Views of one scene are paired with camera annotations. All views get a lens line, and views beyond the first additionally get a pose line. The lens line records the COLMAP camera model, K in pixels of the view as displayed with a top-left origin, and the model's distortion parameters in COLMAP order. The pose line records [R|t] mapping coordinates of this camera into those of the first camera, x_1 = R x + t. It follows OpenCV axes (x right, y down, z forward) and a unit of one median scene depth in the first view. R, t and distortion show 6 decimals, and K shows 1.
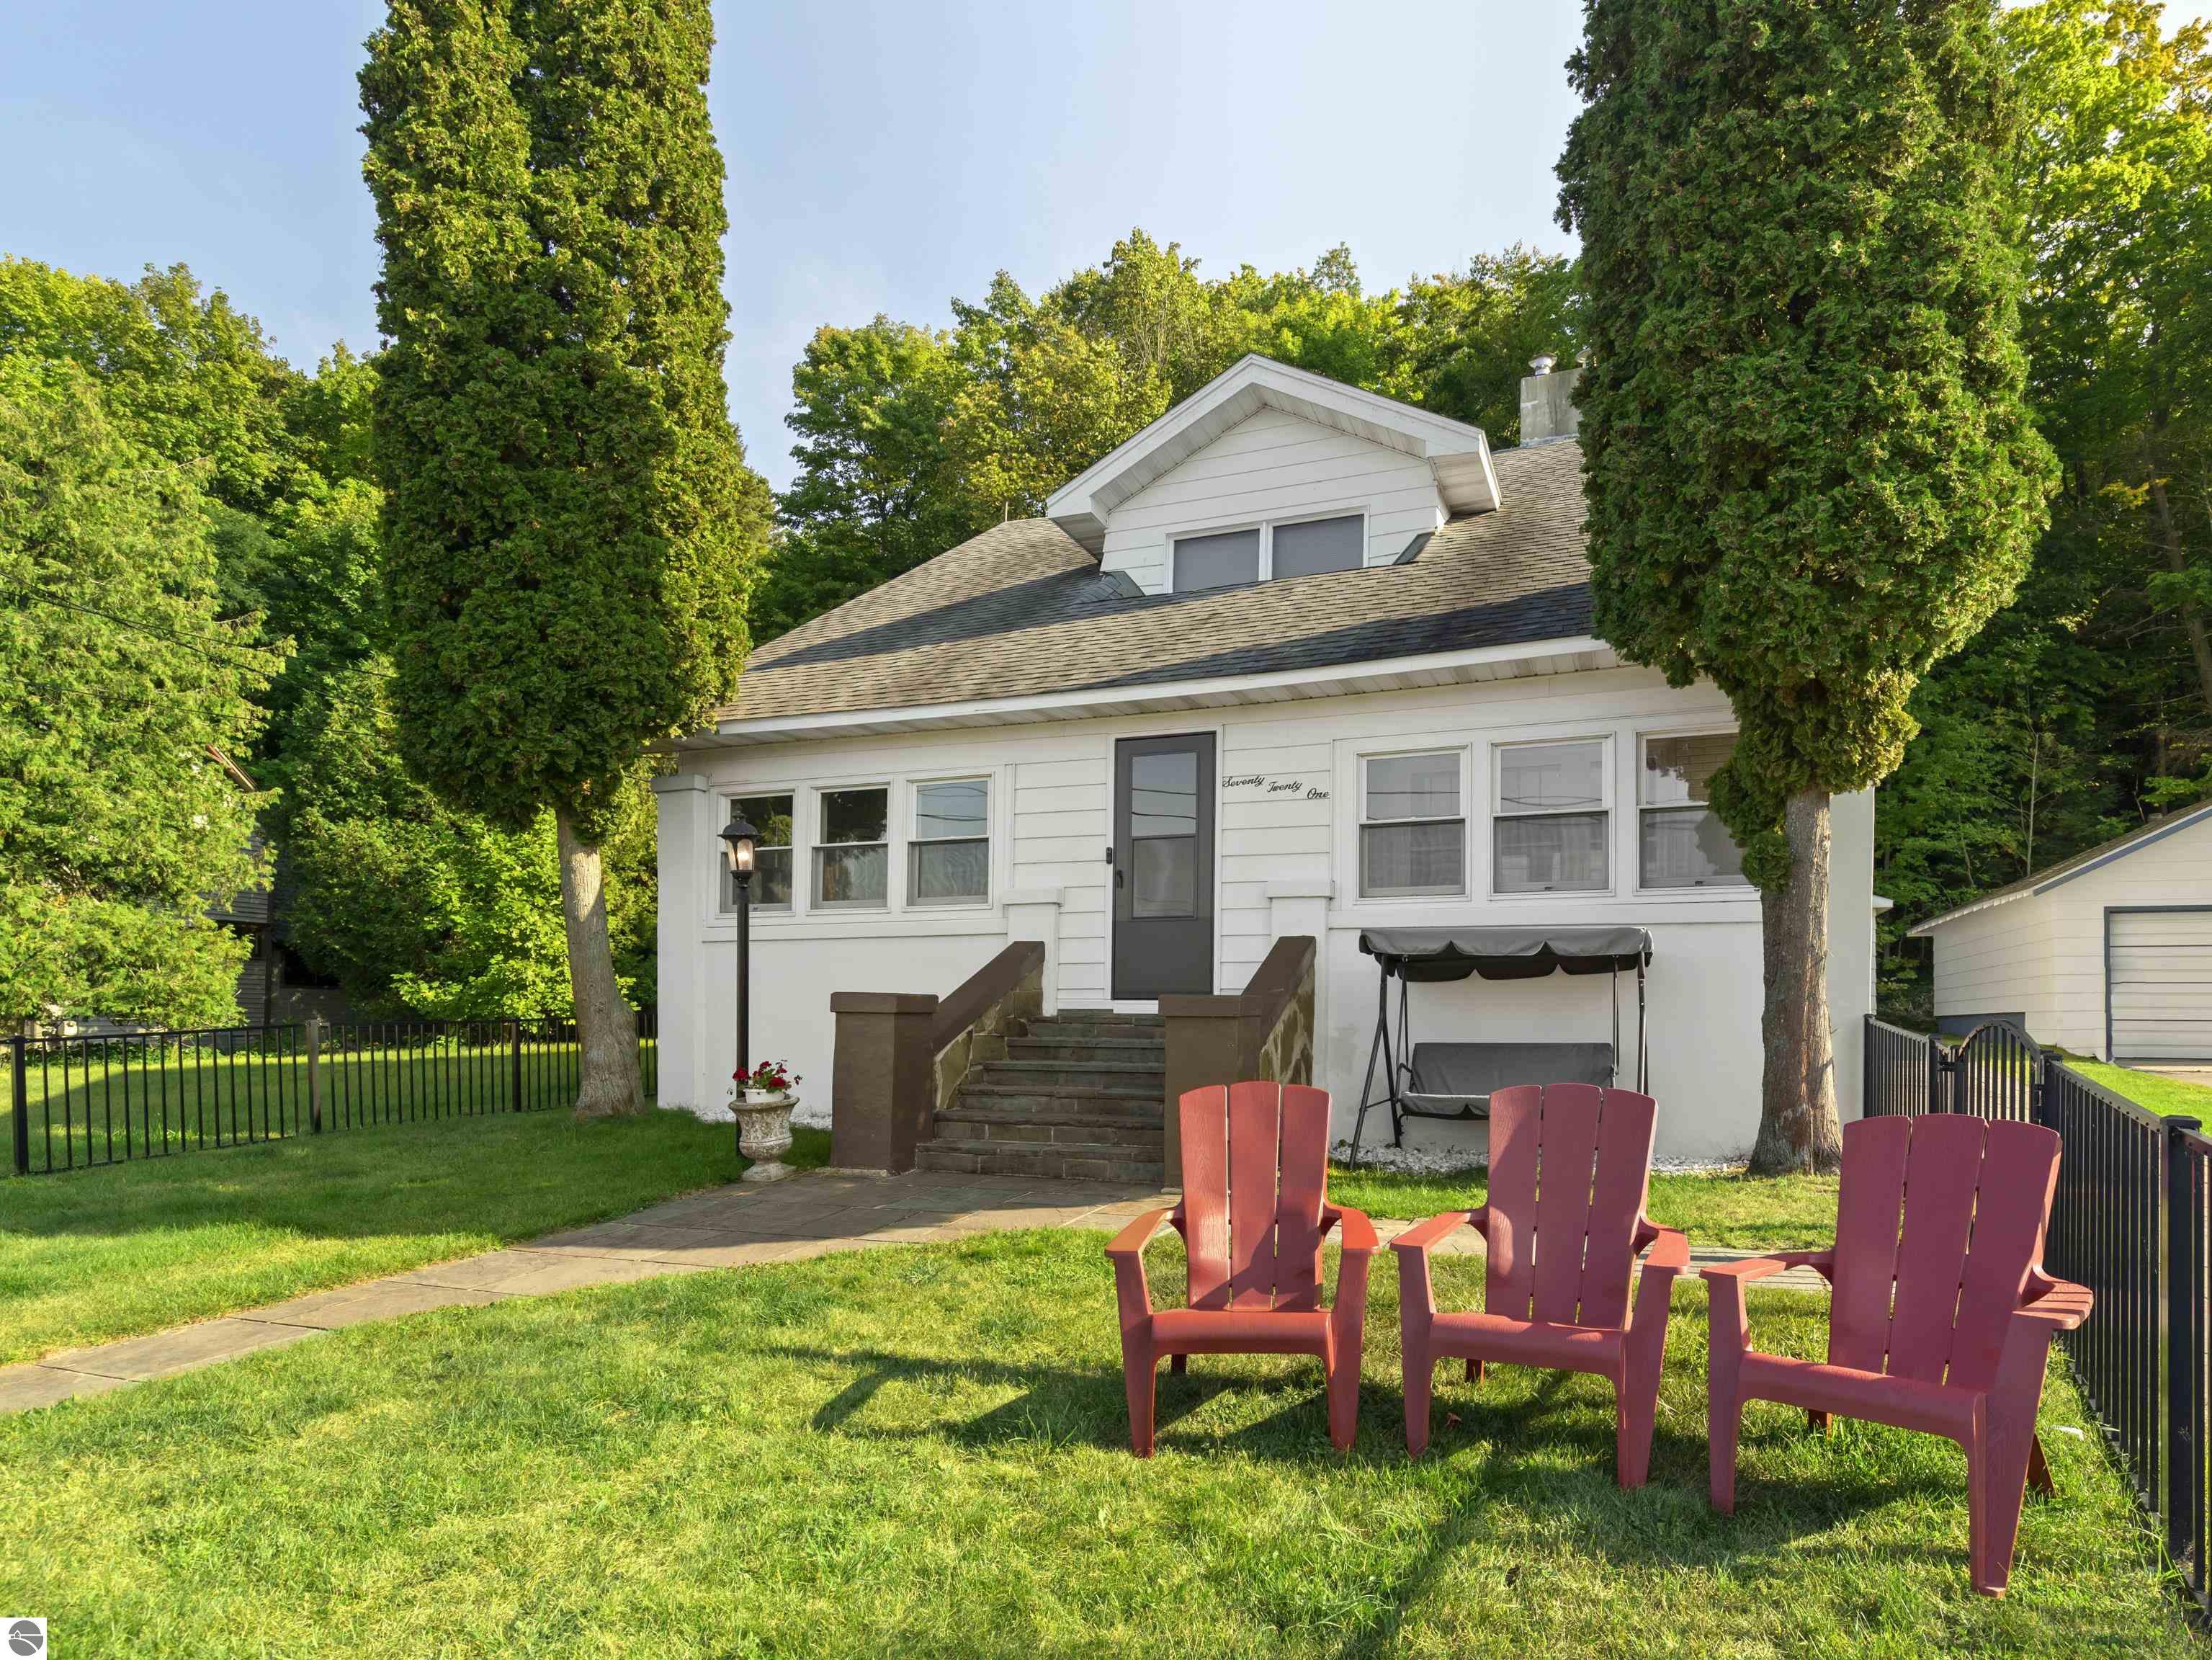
lens RADIAL K [[1160.8, 0, 1218.4], [0, 1160.8, 988.7], [0, 0, 1]] dist [-0.000793, 0.002102]
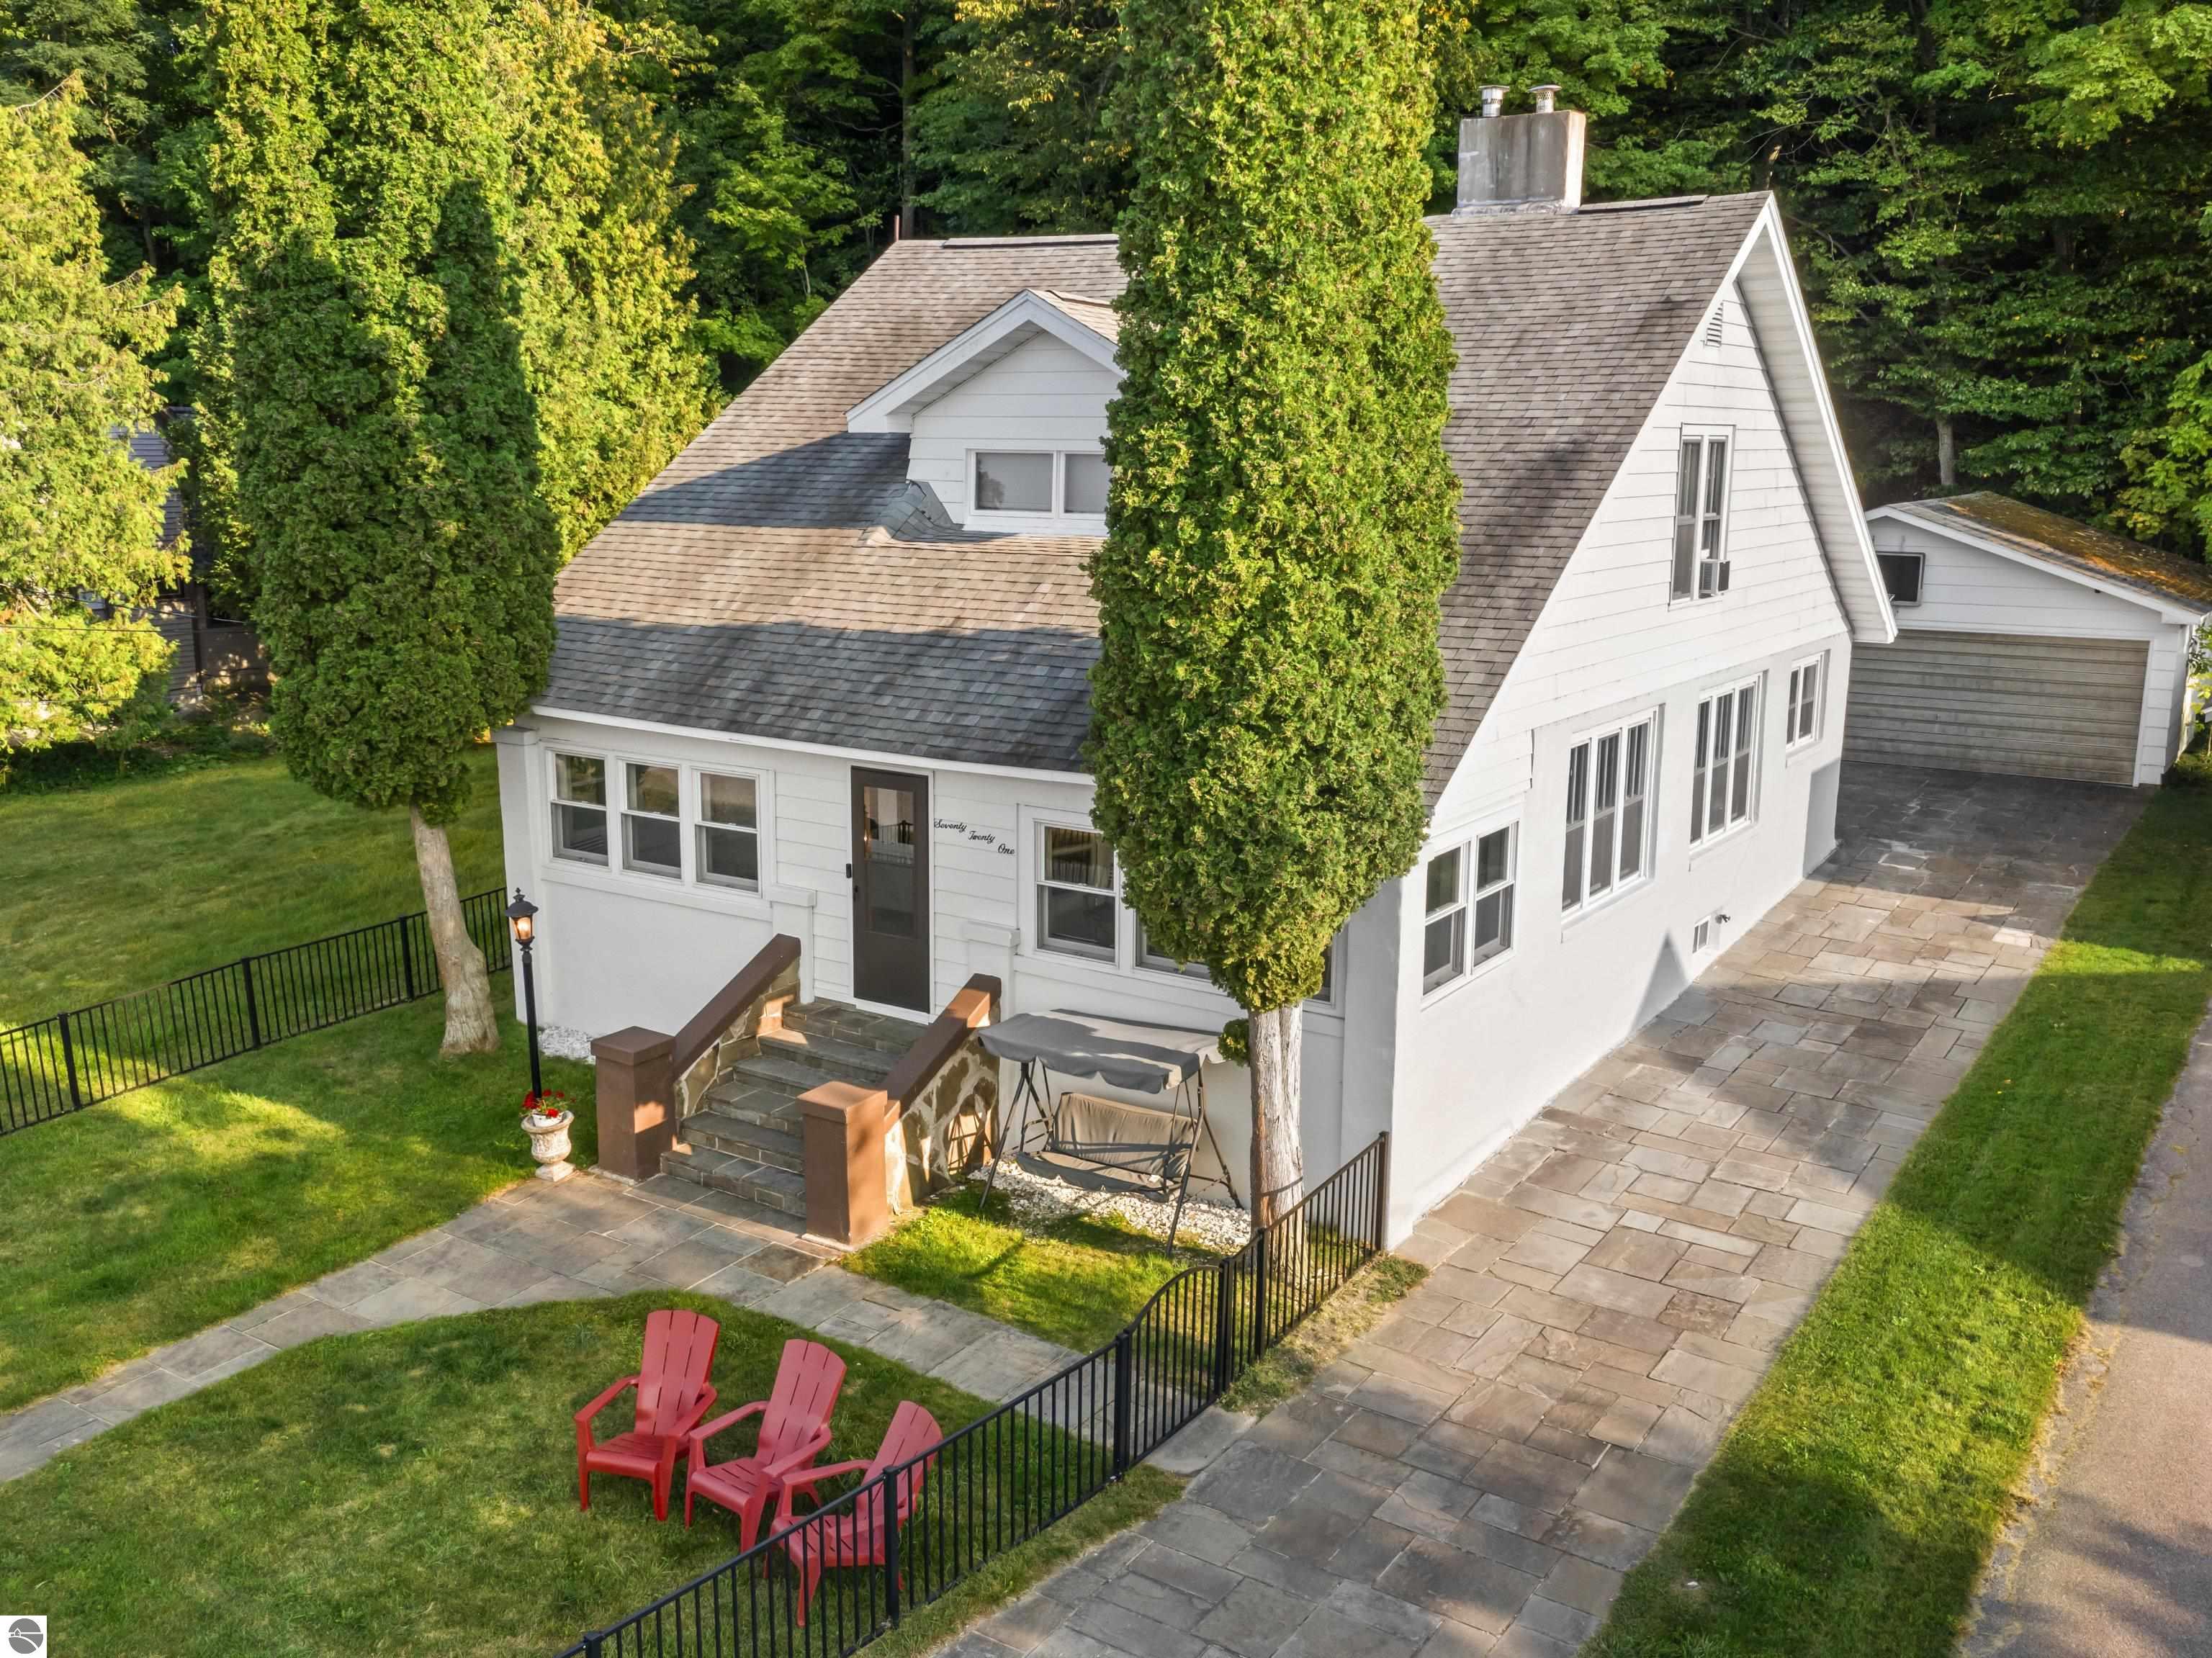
lens RADIAL K [[1947.0, 0, 1103.7], [0, 1947.0, 780.6], [0, 0, 1]] dist [-0.006102, -0.002978]
pose [[0.968796, 0.042586, -0.244172, 0.476355], [0.009440, 0.978075, 0.208041, -0.469739], [0.247678, -0.203855, 0.947153, -0.549258]]
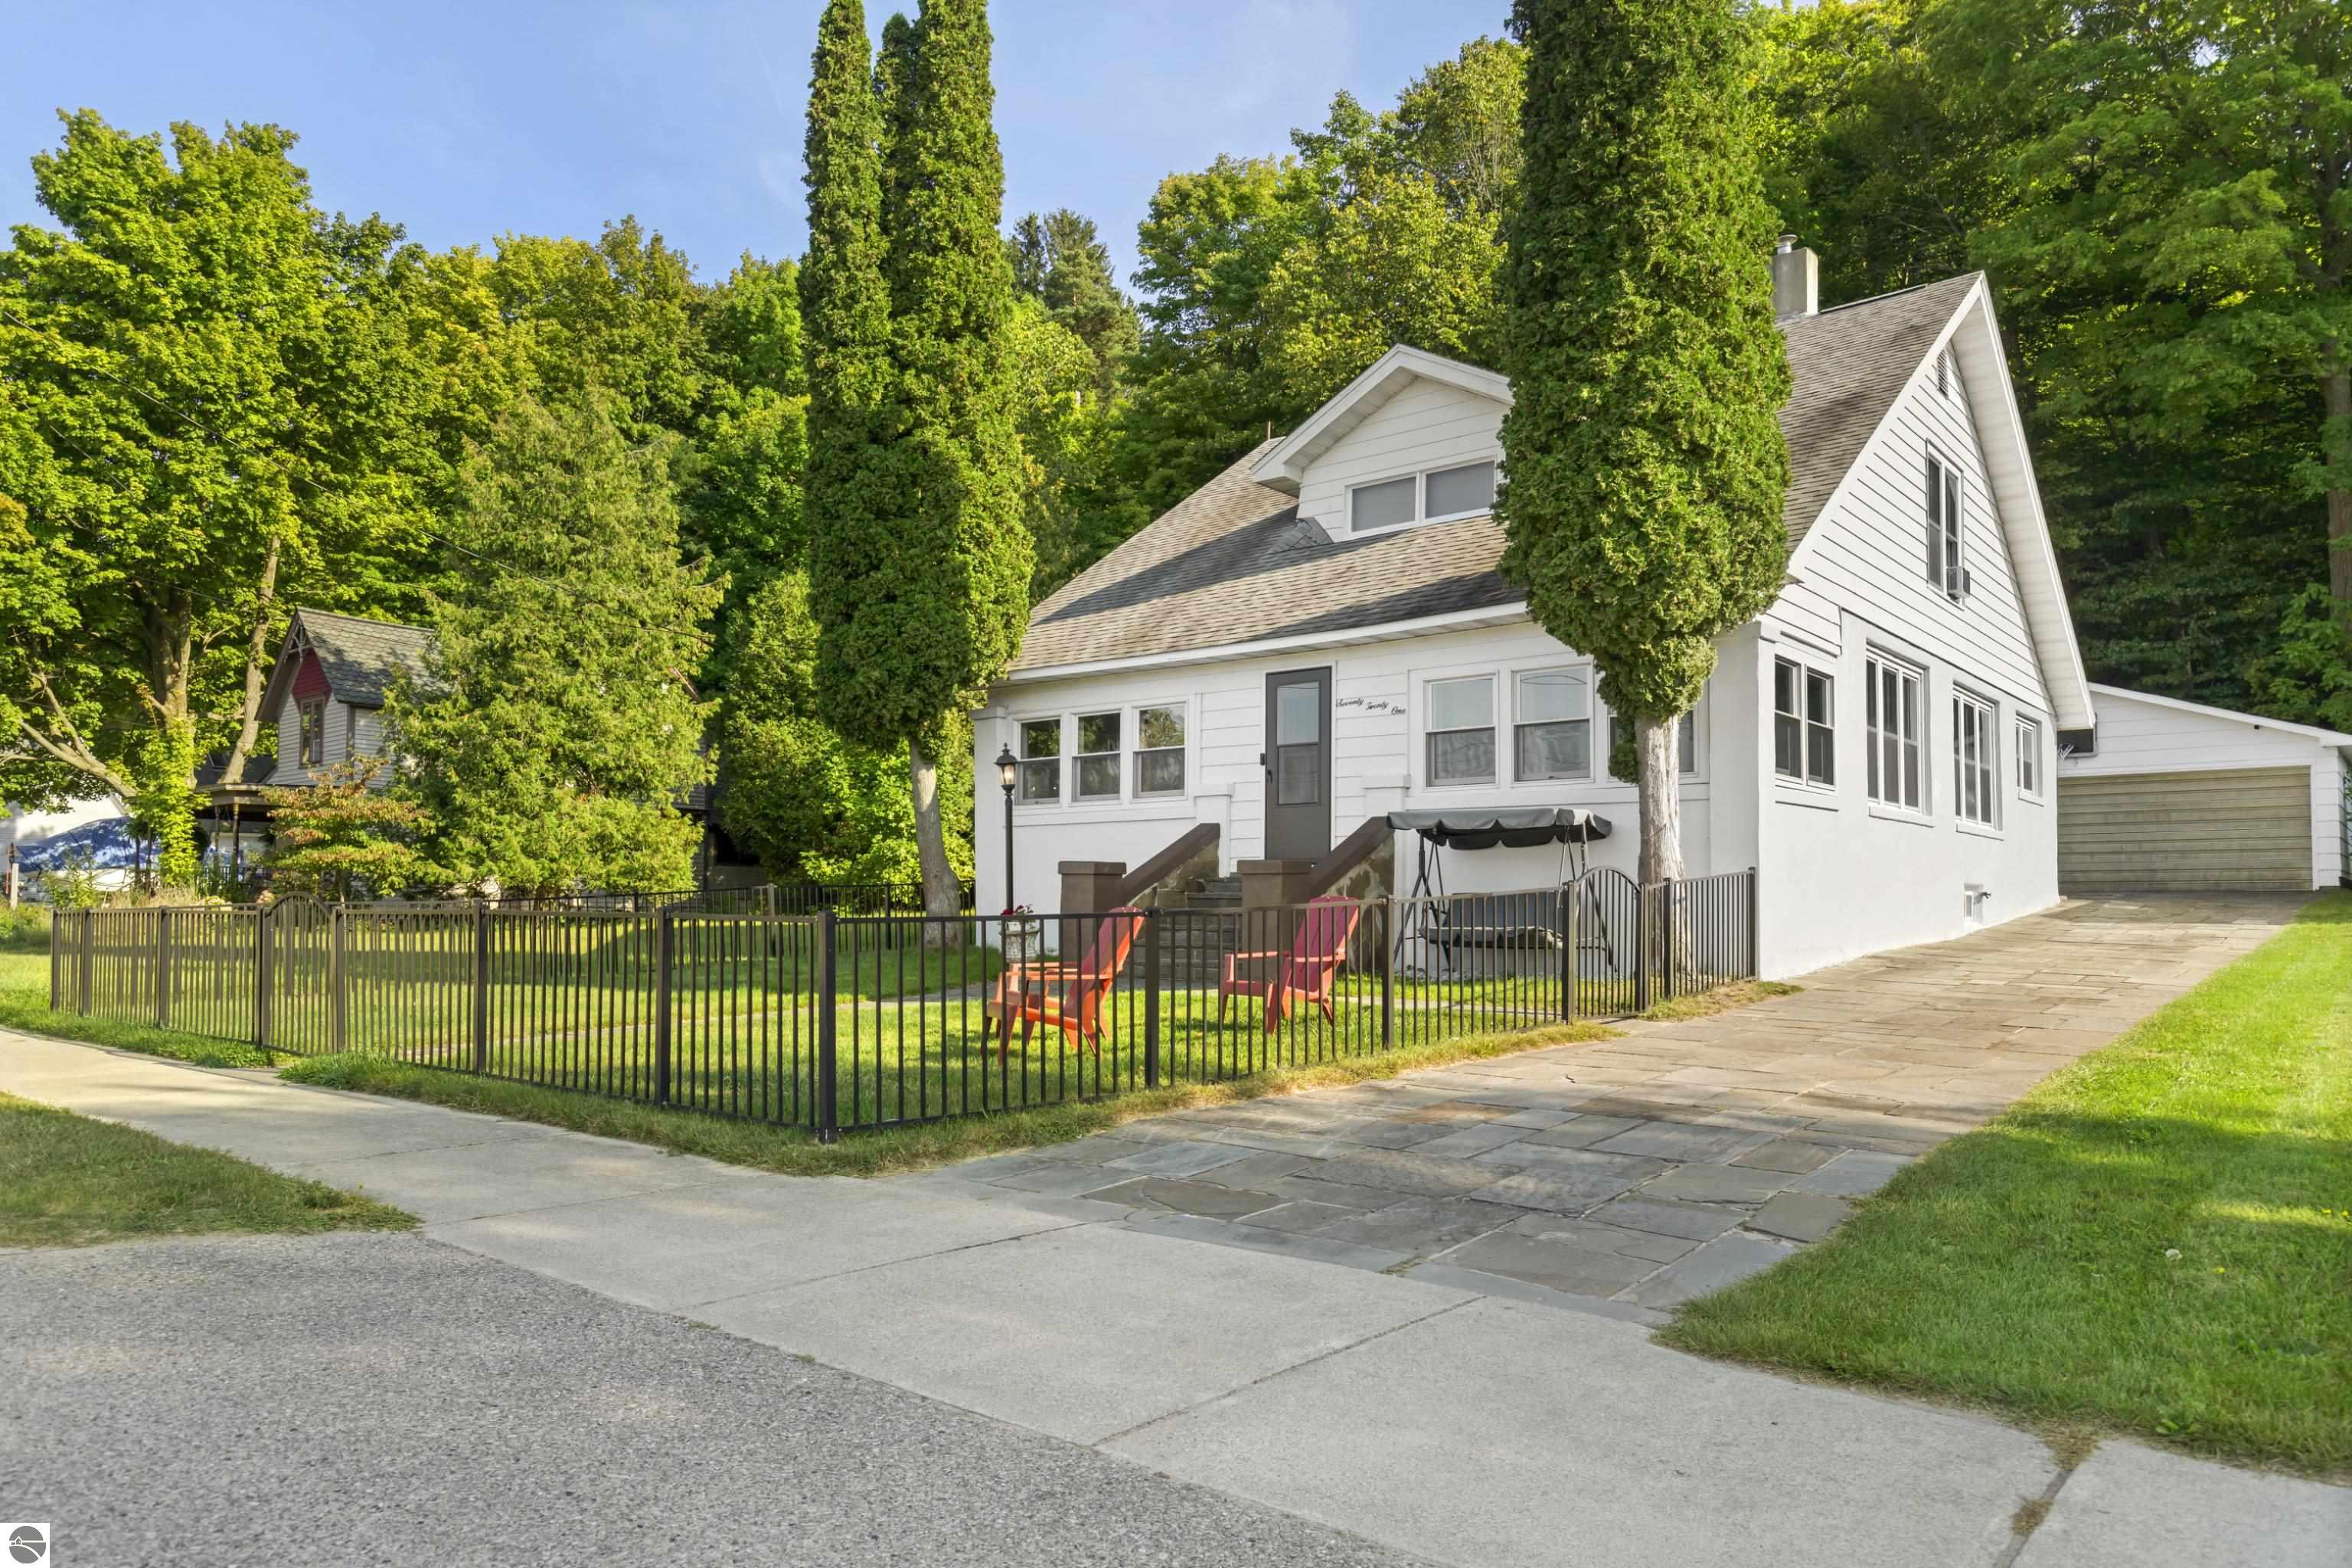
lens RADIAL K [[1493.6, 0, 1180.0], [0, 1493.6, 822.3], [0, 0, 1]] dist [-0.002041, -0.000449]
pose [[0.936388, -0.020264, -0.350381, 0.345785], [0.011376, 0.999560, -0.027408, 0.005258], [0.350782, 0.021678, 0.936206, -0.544877]]
